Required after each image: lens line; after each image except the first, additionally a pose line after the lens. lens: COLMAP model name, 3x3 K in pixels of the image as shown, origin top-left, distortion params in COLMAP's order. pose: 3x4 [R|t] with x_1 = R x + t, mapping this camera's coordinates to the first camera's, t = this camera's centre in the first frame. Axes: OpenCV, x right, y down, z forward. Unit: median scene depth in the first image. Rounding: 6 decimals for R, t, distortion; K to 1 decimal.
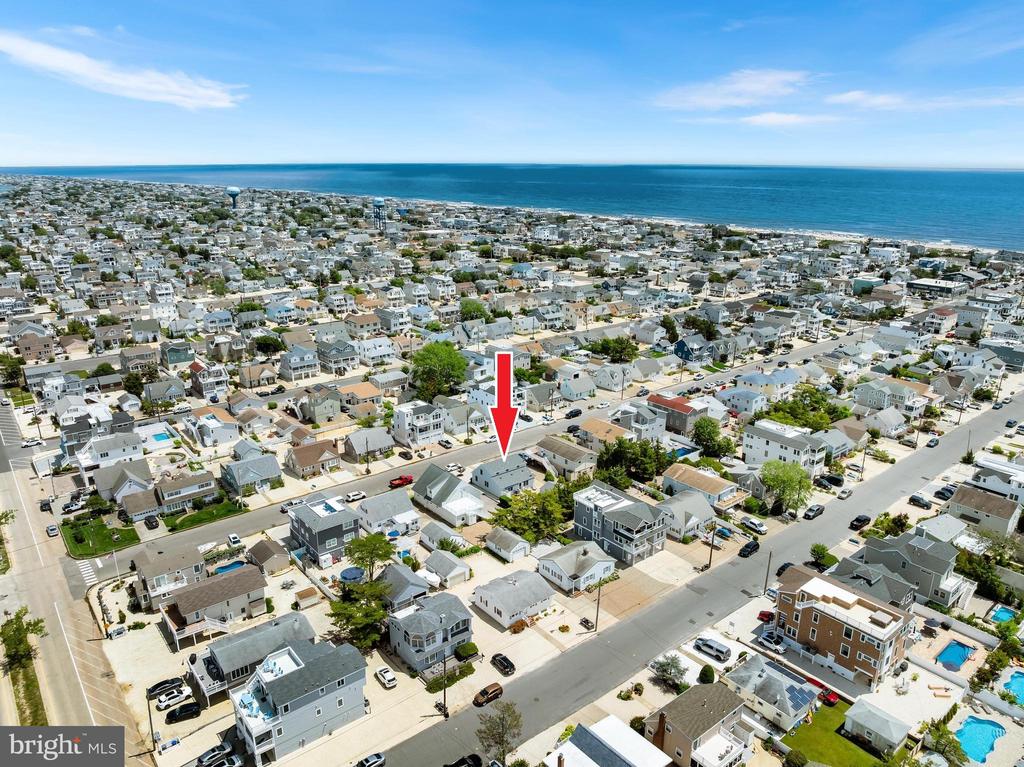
lens RADIAL K [[721.2, 0, 513.4], [0, 721.2, 384.3], [0, 0, 1]] dist [-0.044394, 0.014291]
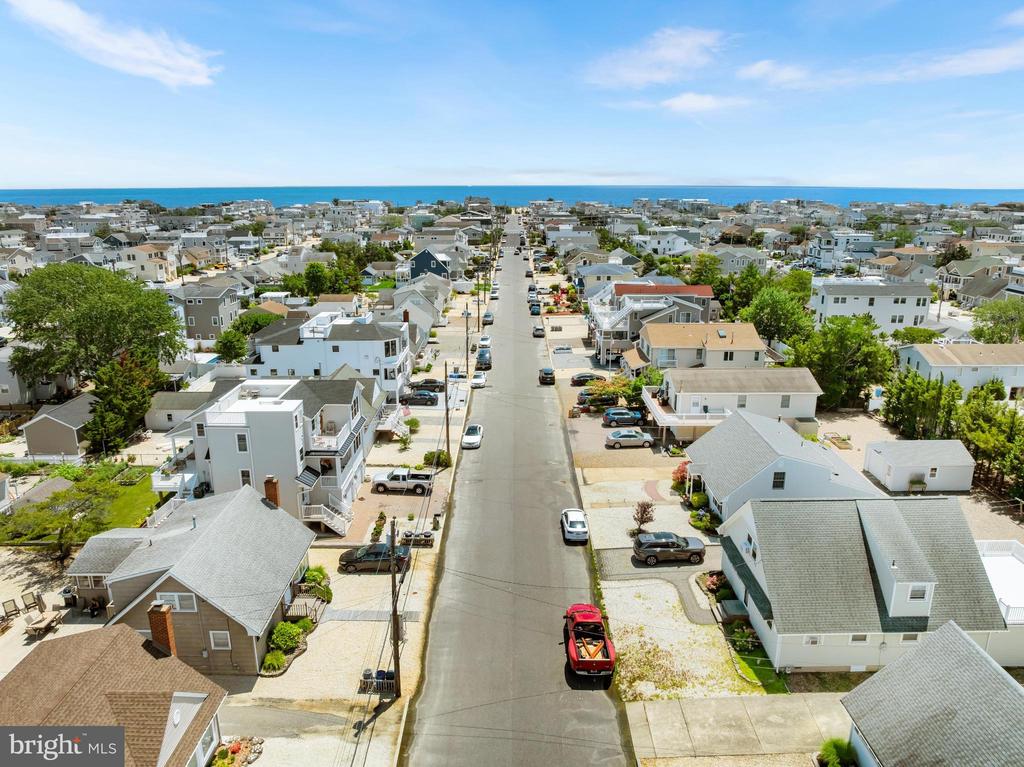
lens RADIAL K [[721.2, 0, 513.4], [0, 721.2, 384.3], [0, 0, 1]] dist [-0.044394, 0.014291]
pose [[0.629658, -0.211403, 0.747555, -0.311868], [0.233700, 0.969235, 0.077249, 0.030117], [-0.740888, 0.126063, 0.659692, 0.818838]]
